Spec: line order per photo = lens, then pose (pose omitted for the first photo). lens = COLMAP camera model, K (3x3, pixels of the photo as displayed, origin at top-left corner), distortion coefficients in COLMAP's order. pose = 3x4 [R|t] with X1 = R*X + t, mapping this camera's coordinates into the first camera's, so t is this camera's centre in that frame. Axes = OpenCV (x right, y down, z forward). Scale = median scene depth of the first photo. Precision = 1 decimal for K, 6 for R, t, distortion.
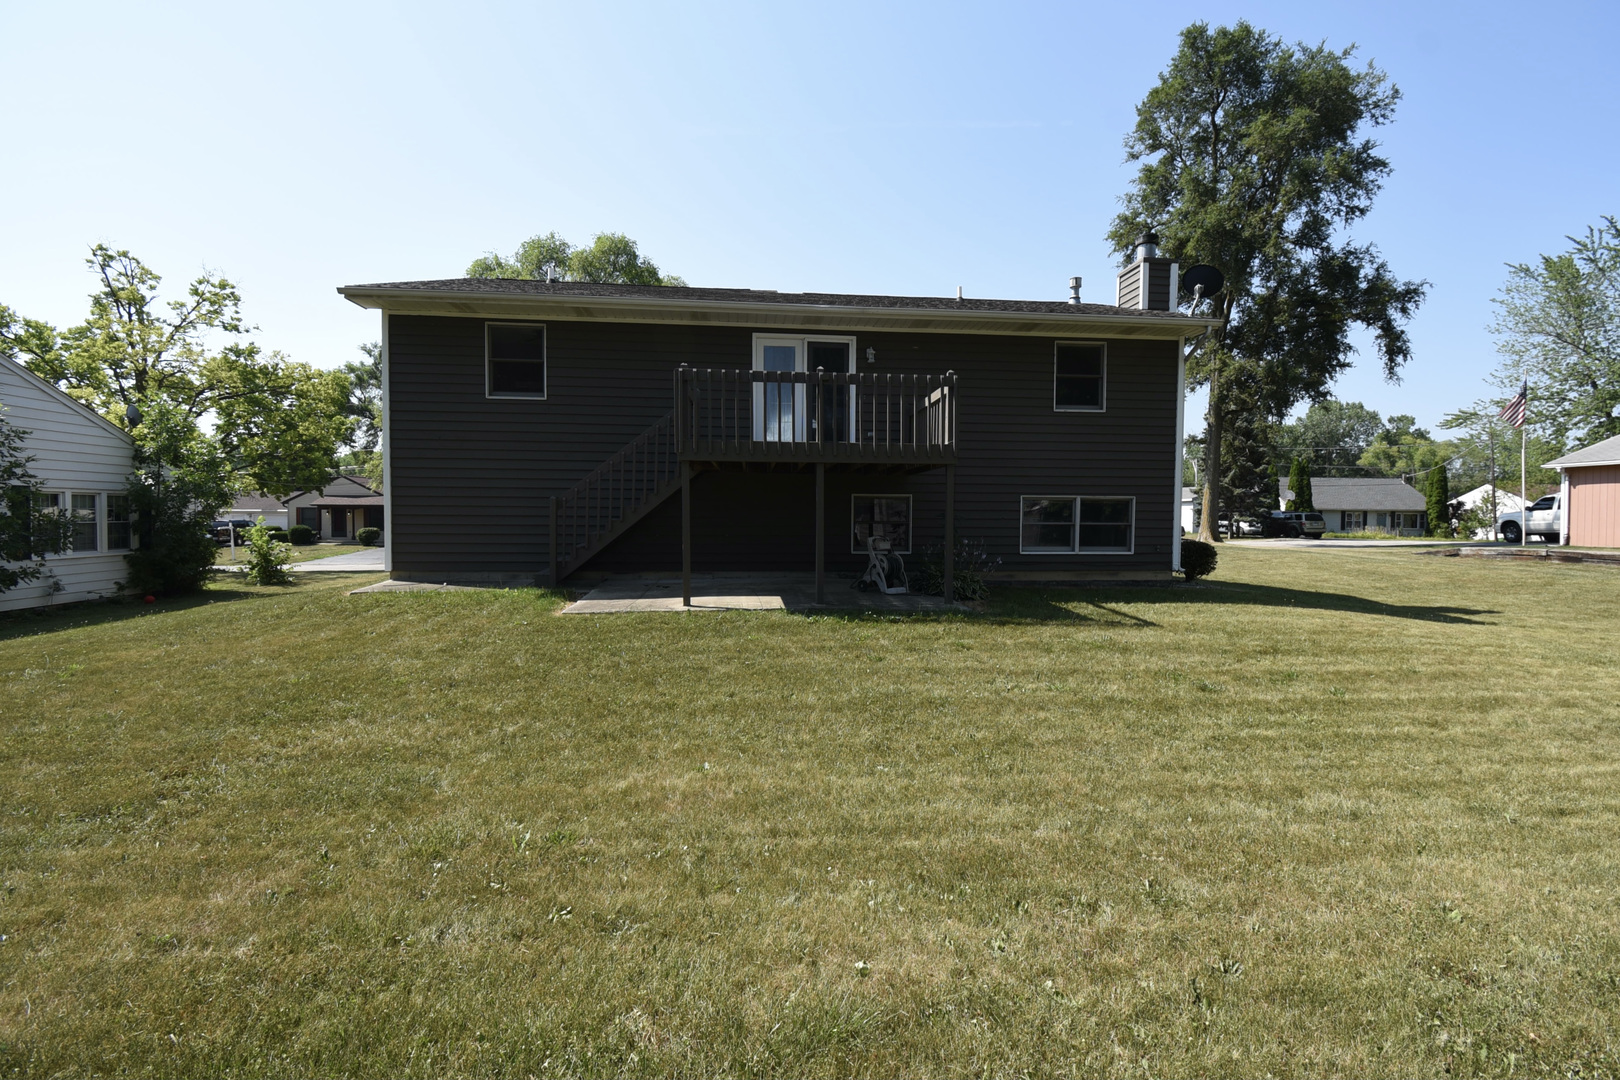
lens RADIAL K [[752.8, 0, 823.9], [0, 752.8, 541.0], [0, 0, 1]] dist [-0.011604, -0.000275]
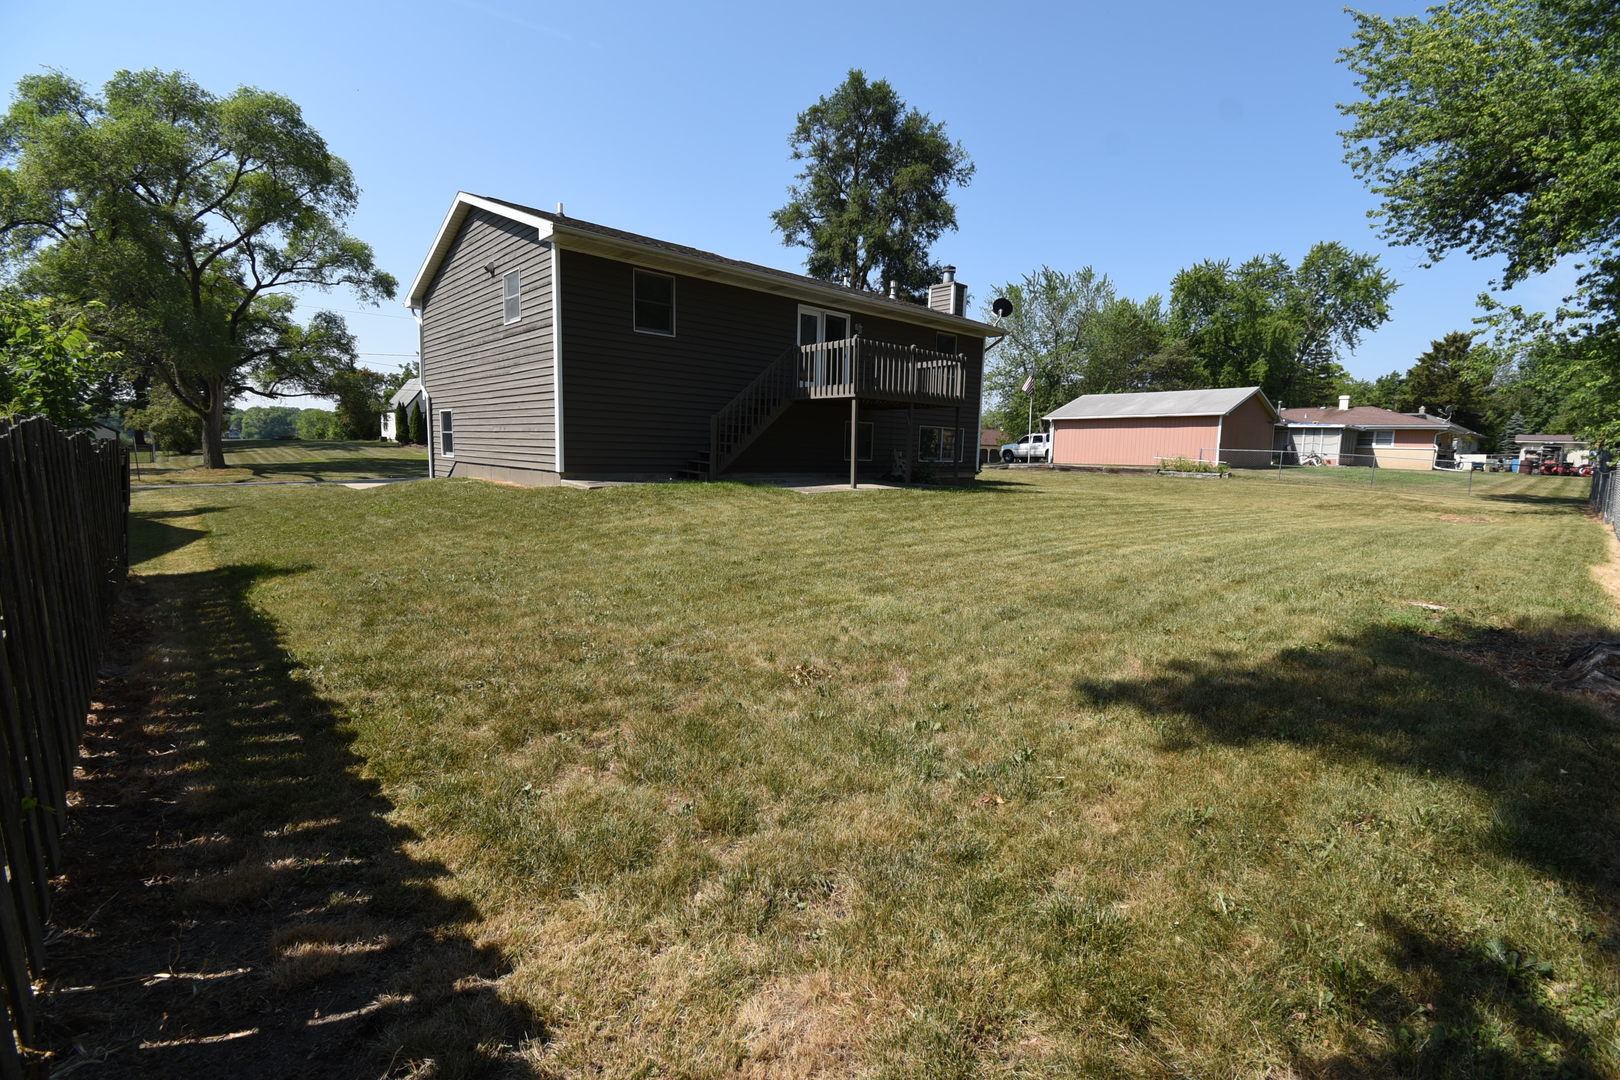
lens RADIAL K [[710.7, 0, 817.2], [0, 710.7, 537.1], [0, 0, 1]] dist [0.016367, -0.023665]
pose [[0.809458, -0.054395, 0.584652, -0.813705], [-0.005370, 0.994972, 0.100006, 0.026975], [-0.587153, -0.084091, 0.805097, -0.135373]]
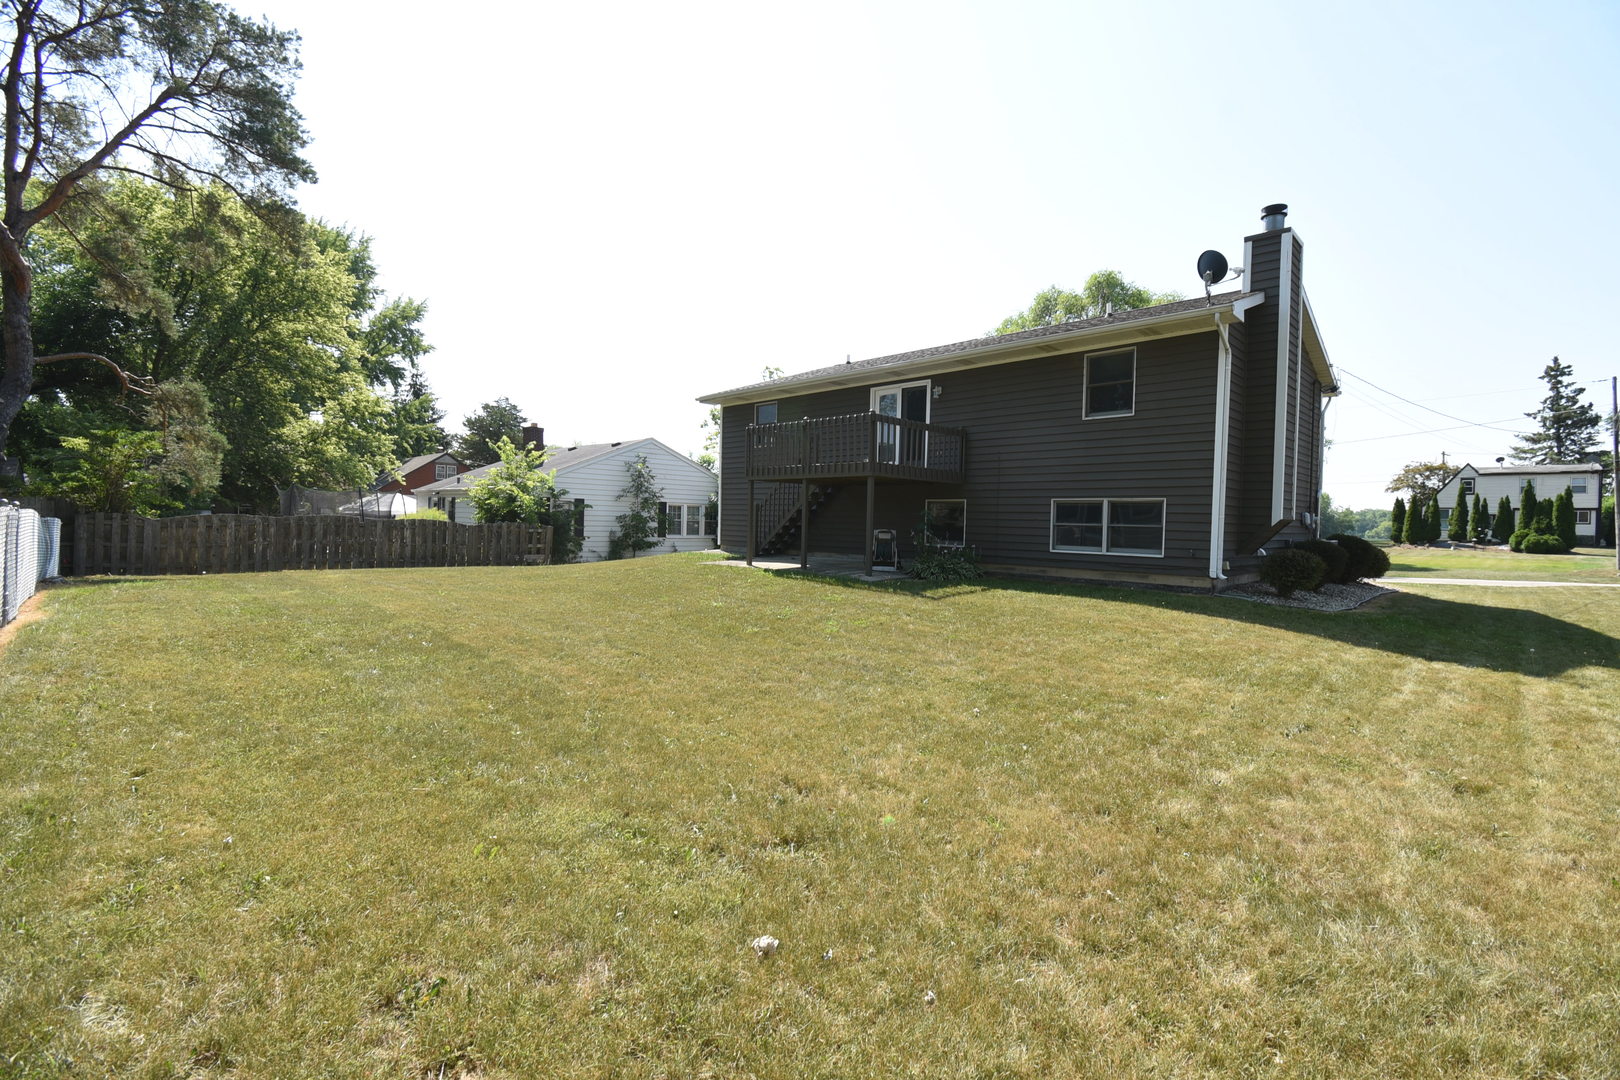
lens RADIAL K [[710.7, 0, 817.2], [0, 710.7, 537.1], [0, 0, 1]] dist [0.016367, -0.023665]
pose [[0.629469, 0.024866, -0.776628, 0.840767], [-0.044022, 0.999024, -0.003694, 0.014289], [0.775778, 0.036514, 0.629949, 0.071746]]
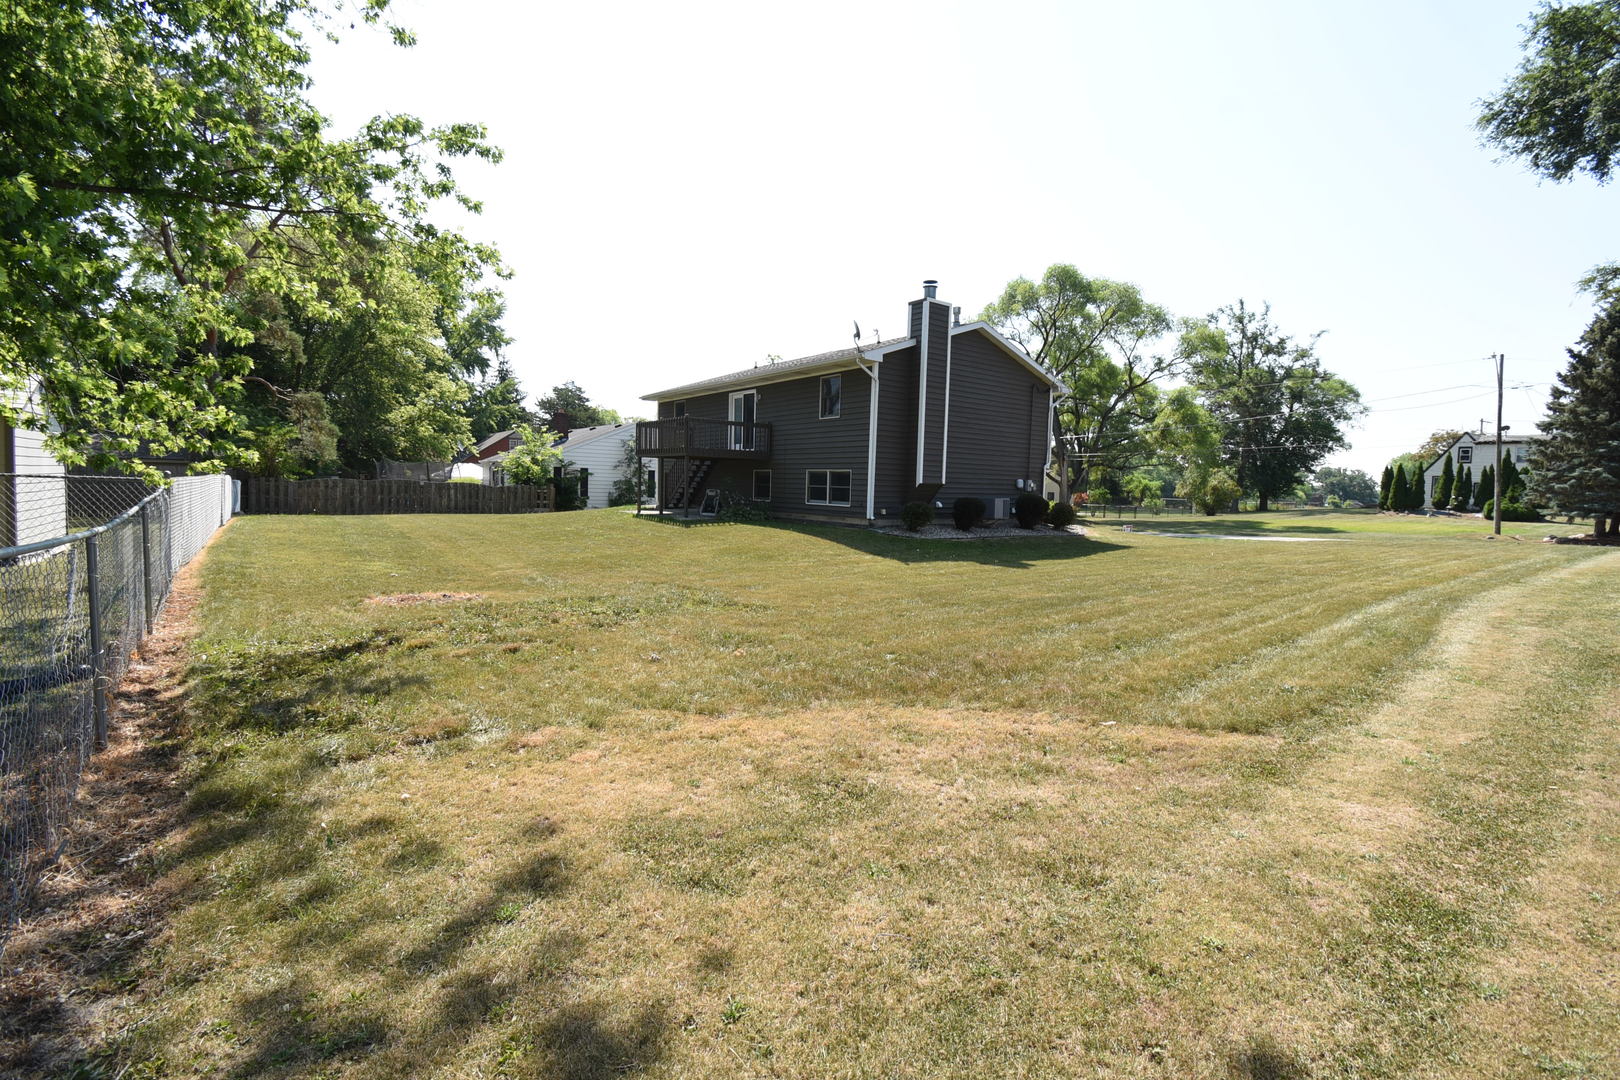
lens RADIAL K [[710.7, 0, 817.2], [0, 710.7, 537.1], [0, 0, 1]] dist [0.016367, -0.023665]
pose [[0.517610, 0.068185, -0.852895, 1.636704], [-0.051361, 0.997498, 0.048575, 0.012689], [0.854074, 0.018663, 0.519817, 0.170701]]
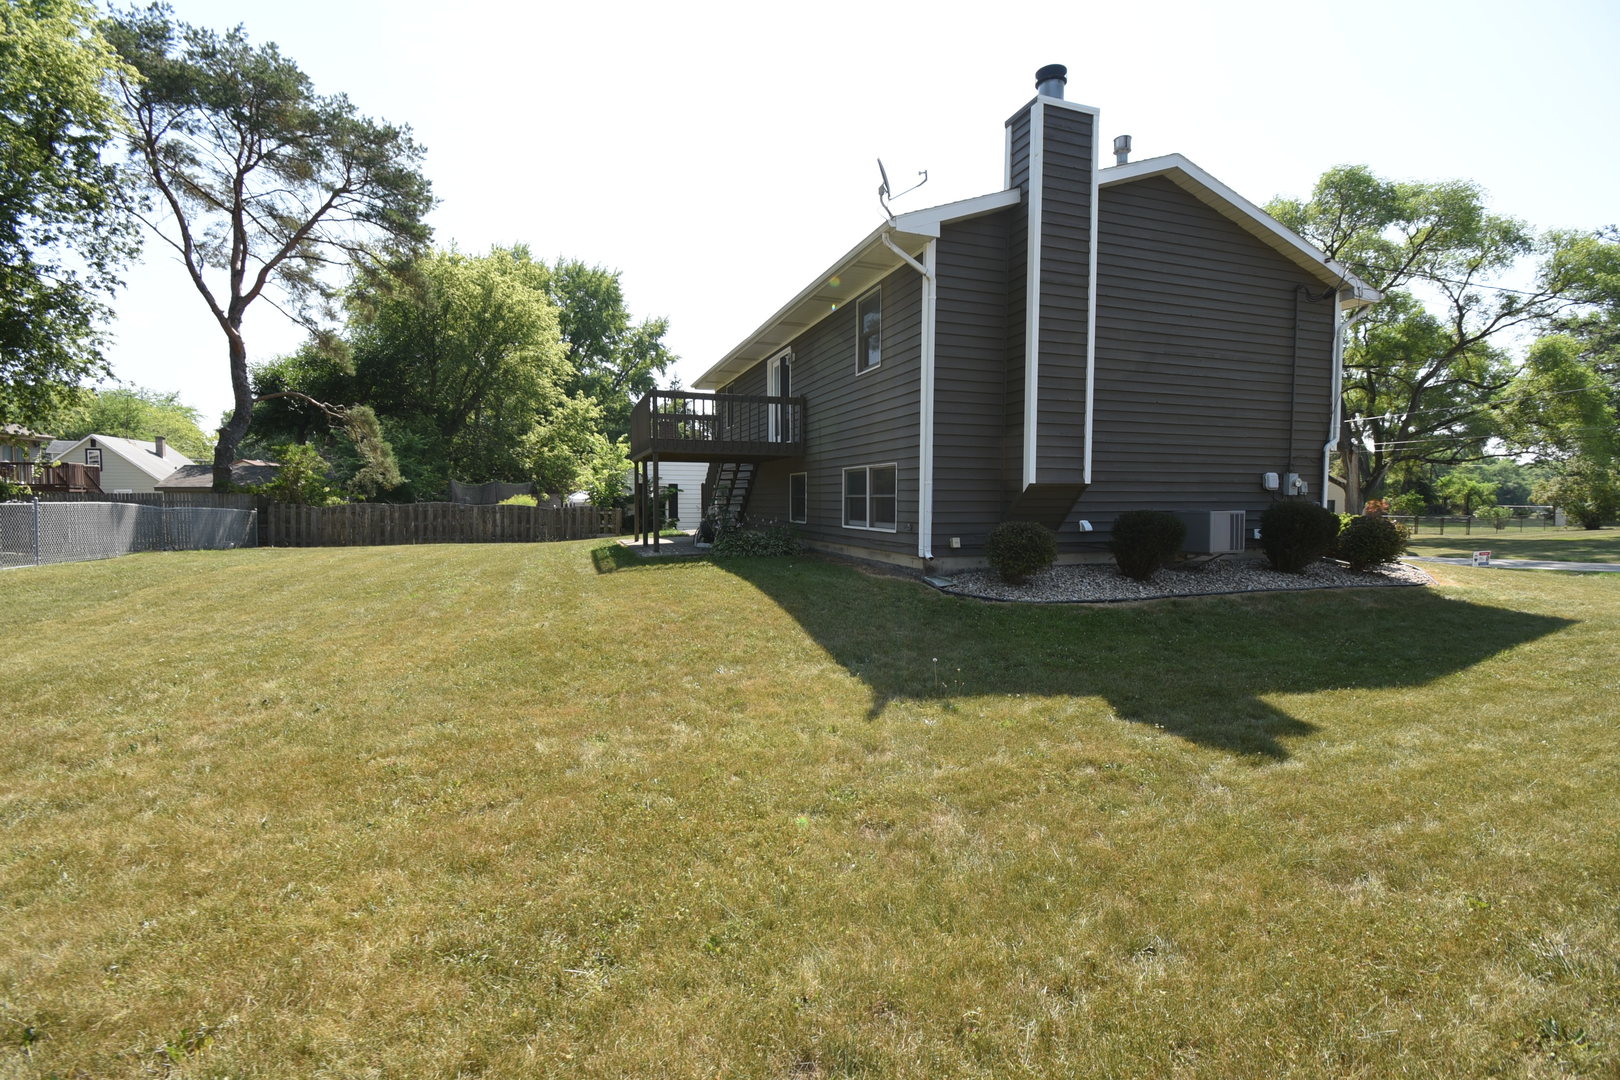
lens RADIAL K [[710.7, 0, 817.2], [0, 710.7, 537.1], [0, 0, 1]] dist [0.016367, -0.023665]
pose [[0.238305, 0.044026, -0.970192, 1.137227], [-0.032513, 0.998774, 0.037337, -0.003632], [0.970646, 0.022646, 0.239444, 0.728391]]
